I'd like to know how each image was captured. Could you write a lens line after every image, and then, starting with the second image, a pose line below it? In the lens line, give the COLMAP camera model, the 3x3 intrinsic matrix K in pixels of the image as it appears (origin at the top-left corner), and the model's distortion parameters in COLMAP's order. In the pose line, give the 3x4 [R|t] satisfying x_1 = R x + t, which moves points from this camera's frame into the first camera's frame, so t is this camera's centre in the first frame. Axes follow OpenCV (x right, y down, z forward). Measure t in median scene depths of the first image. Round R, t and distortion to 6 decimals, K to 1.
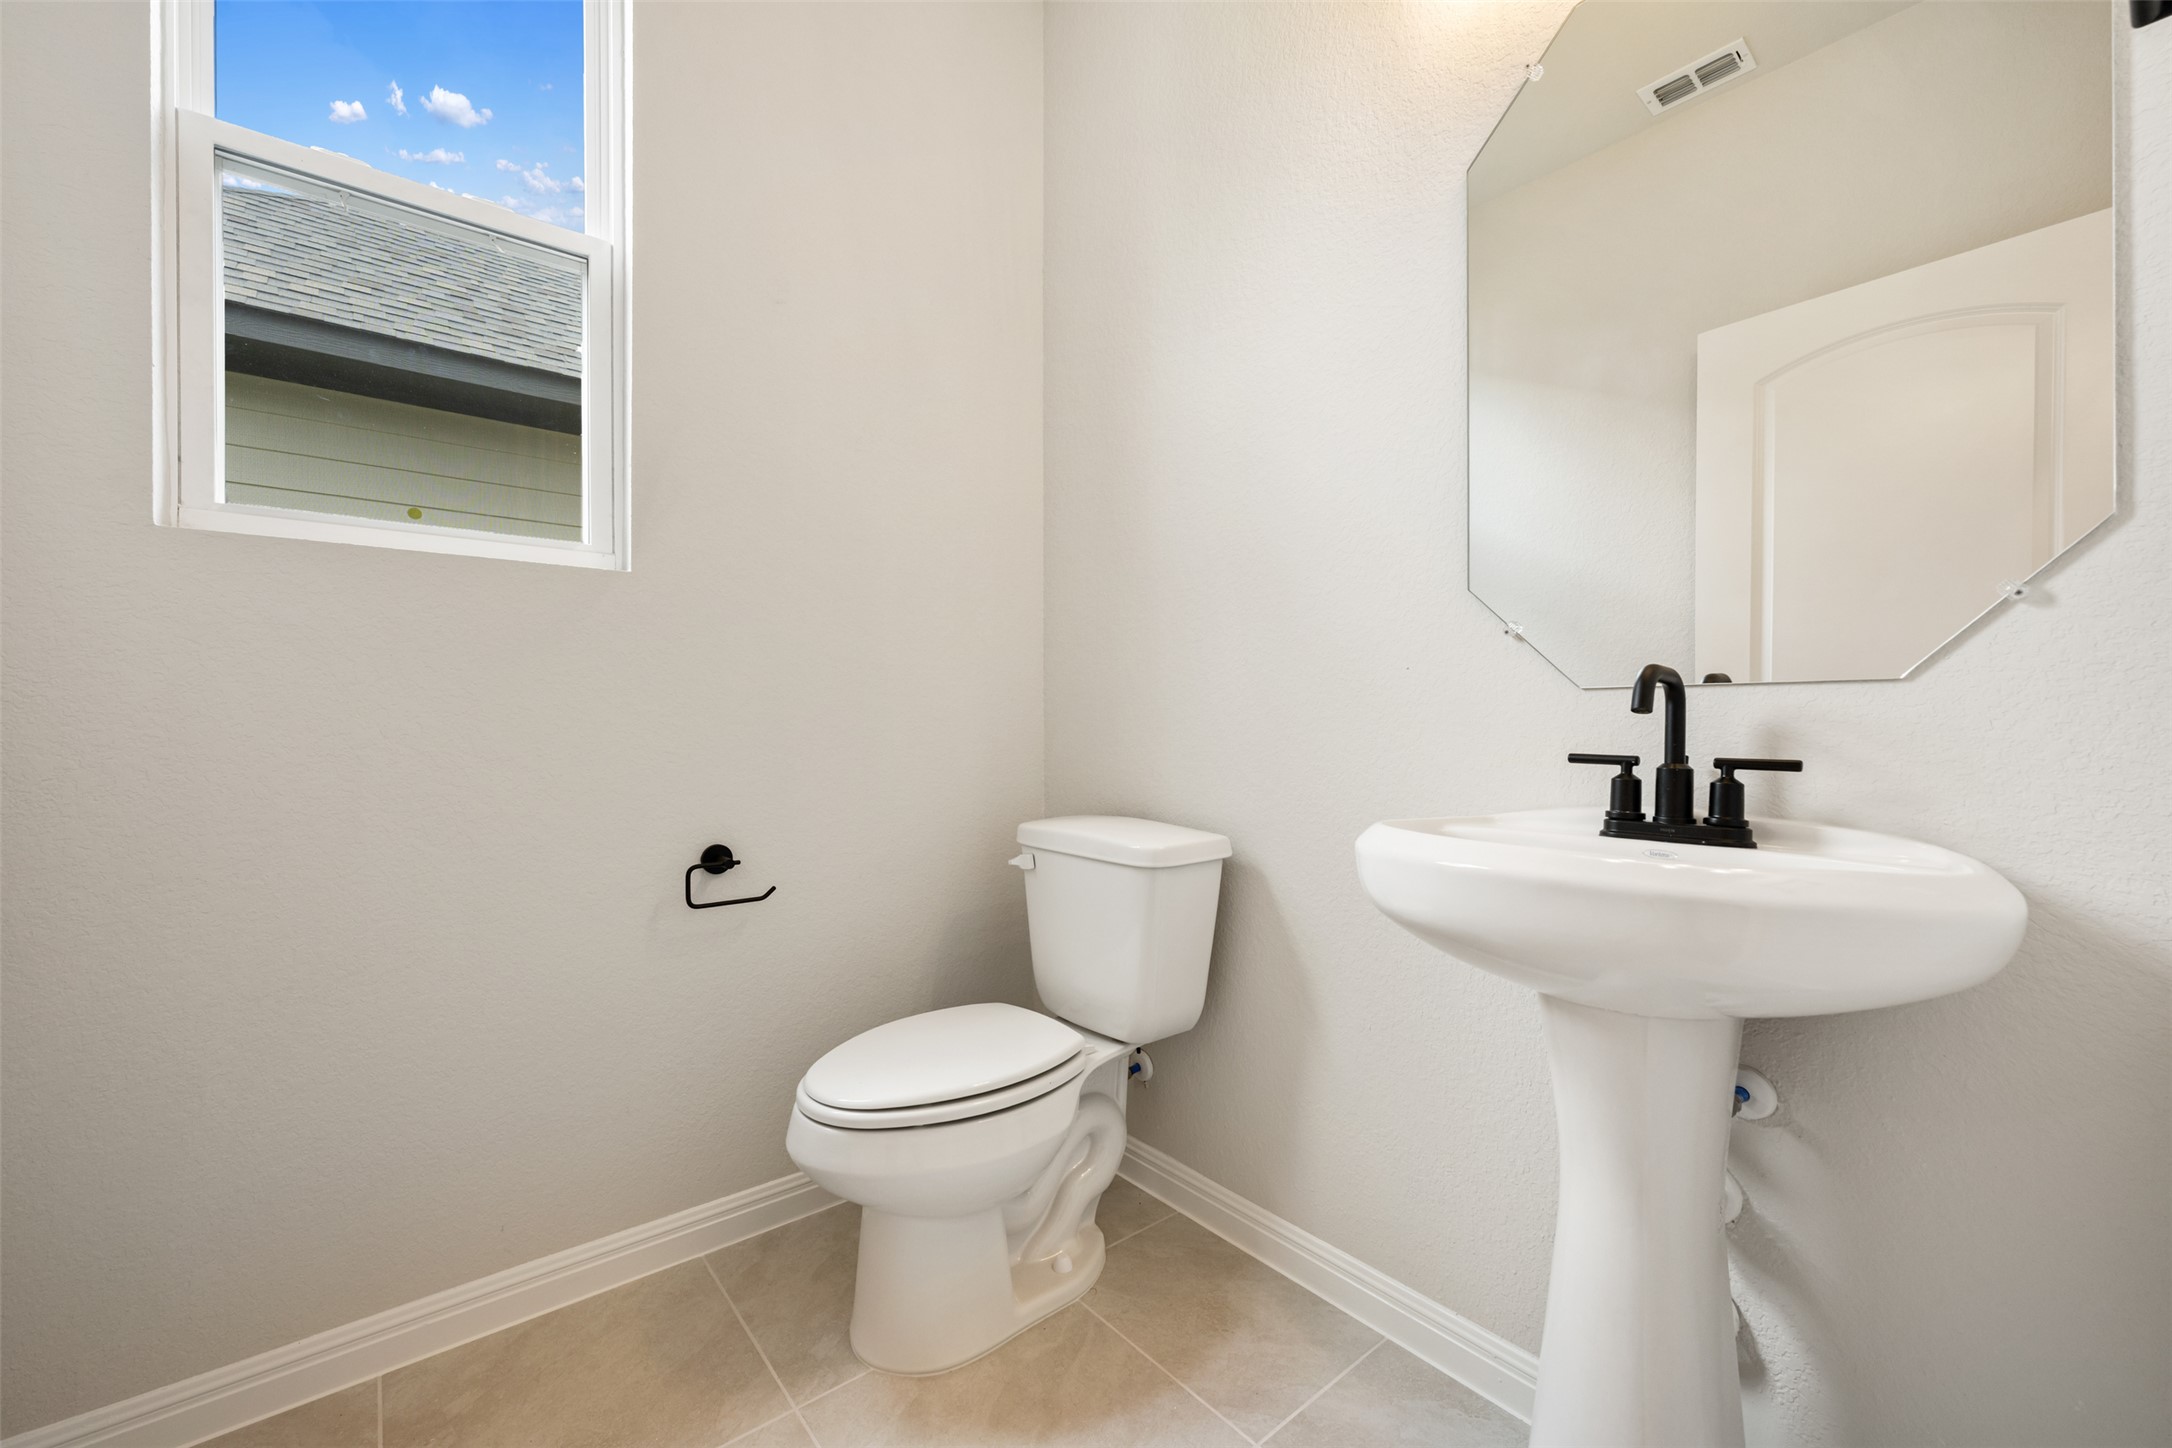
lens RADIAL K [[860.4, 0, 1086.0], [0, 860.4, 724.0], [0, 0, 1]] dist [0.001758, 0.000035]
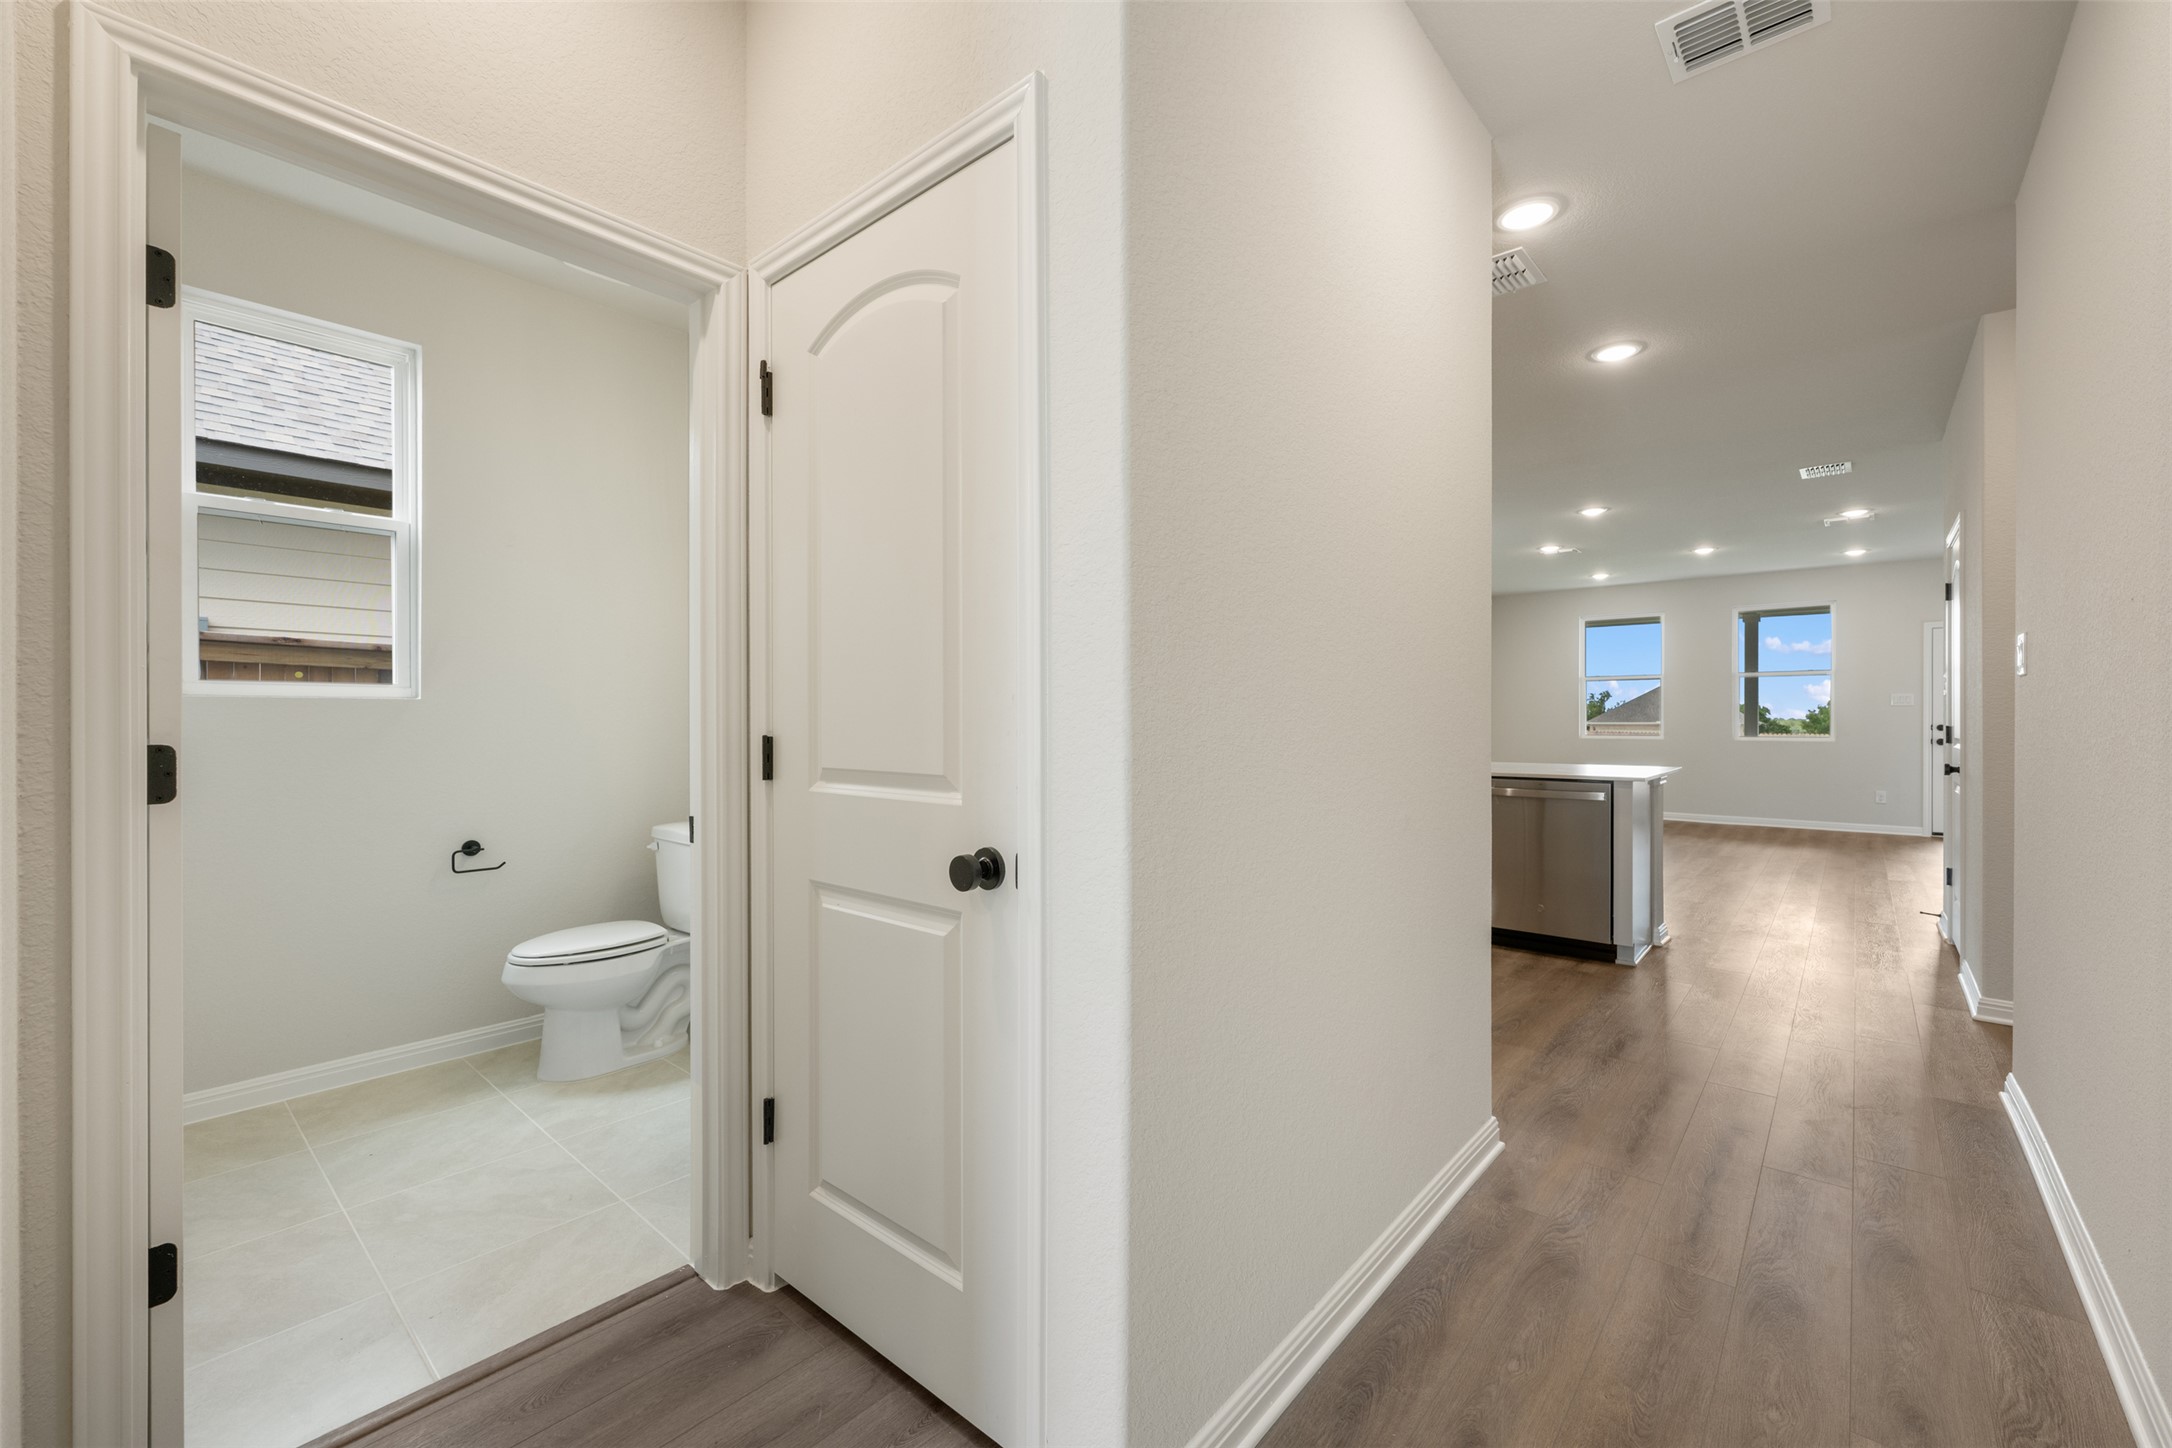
lens RADIAL K [[881.4, 0, 1086.0], [0, 881.4, 724.0], [0, 0, 1]] dist [0.000101, 0.000191]
pose [[0.987221, -0.000184, 0.159355, 0.537534], [0.000443, 0.999999, -0.001590, -0.100037], [-0.159355, 0.001641, 0.987220, -1.015116]]
